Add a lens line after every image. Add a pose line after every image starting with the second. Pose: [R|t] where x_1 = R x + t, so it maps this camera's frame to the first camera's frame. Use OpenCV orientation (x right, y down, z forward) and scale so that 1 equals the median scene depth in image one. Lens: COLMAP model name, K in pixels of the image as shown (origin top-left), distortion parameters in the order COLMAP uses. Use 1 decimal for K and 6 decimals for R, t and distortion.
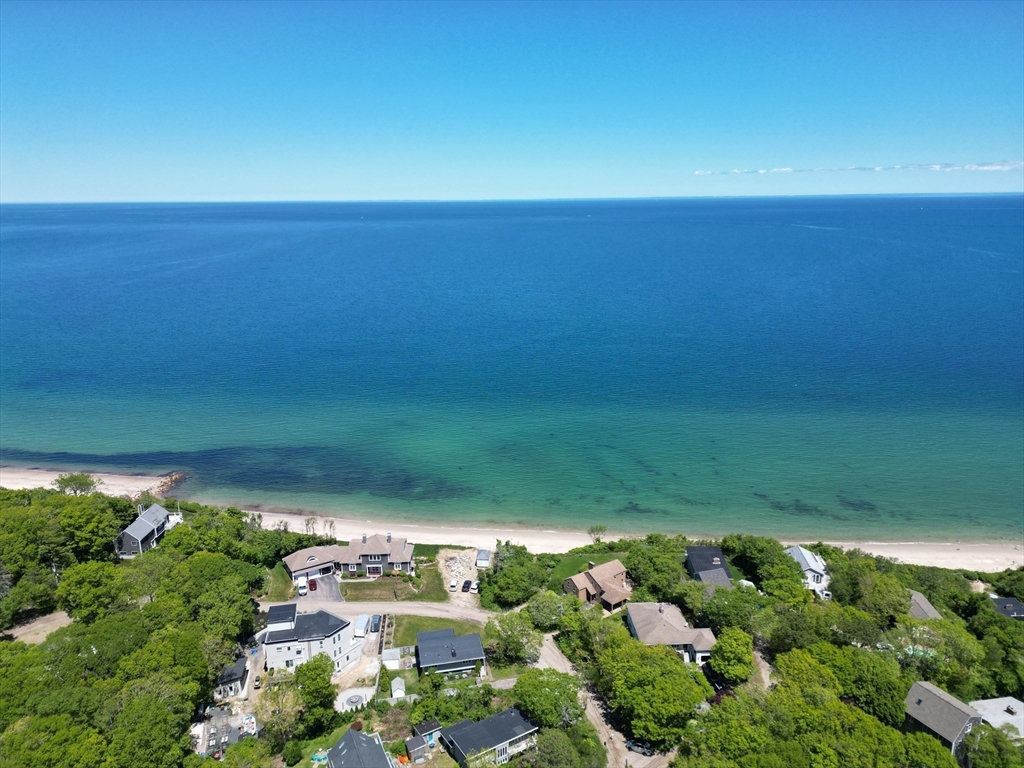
lens RADIAL K [[724.3, 0, 512.0], [0, 724.3, 384.0], [0, 0, 1]] dist [0.061214, -0.049673]
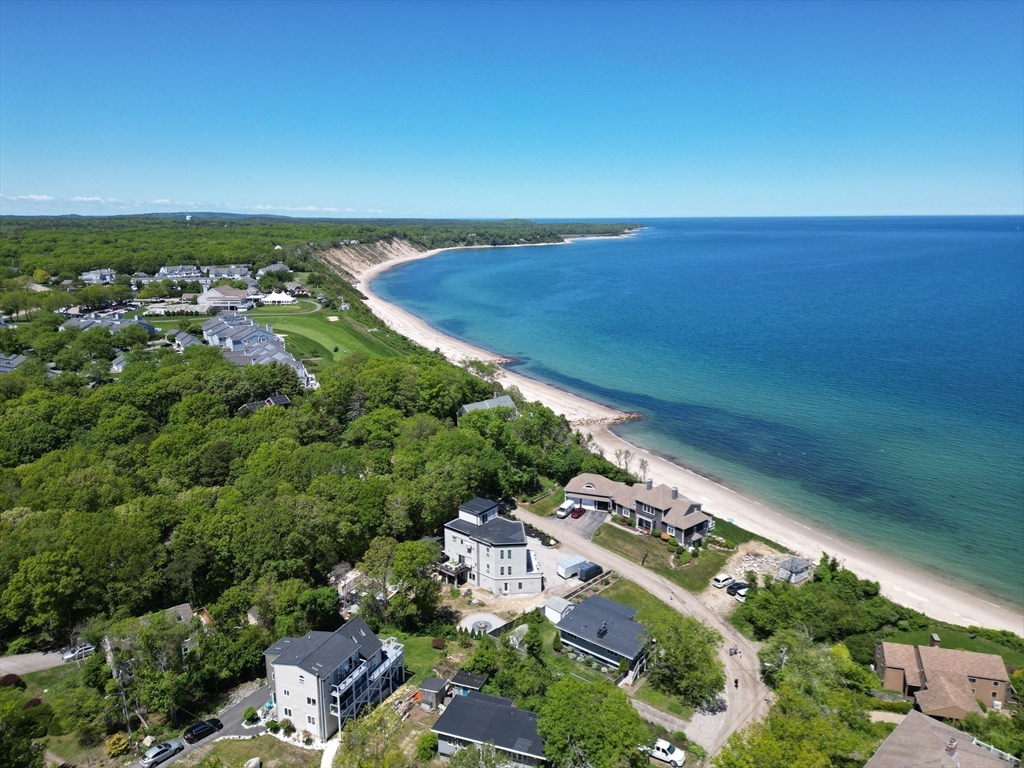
lens RADIAL K [[724.3, 0, 512.0], [0, 724.3, 384.0], [0, 0, 1]] dist [0.061214, -0.049673]
pose [[0.636671, 0.187196, -0.748069, 0.286809], [-0.202766, 0.976591, 0.071810, 0.079994], [0.744000, 0.105964, 0.659724, 0.358380]]
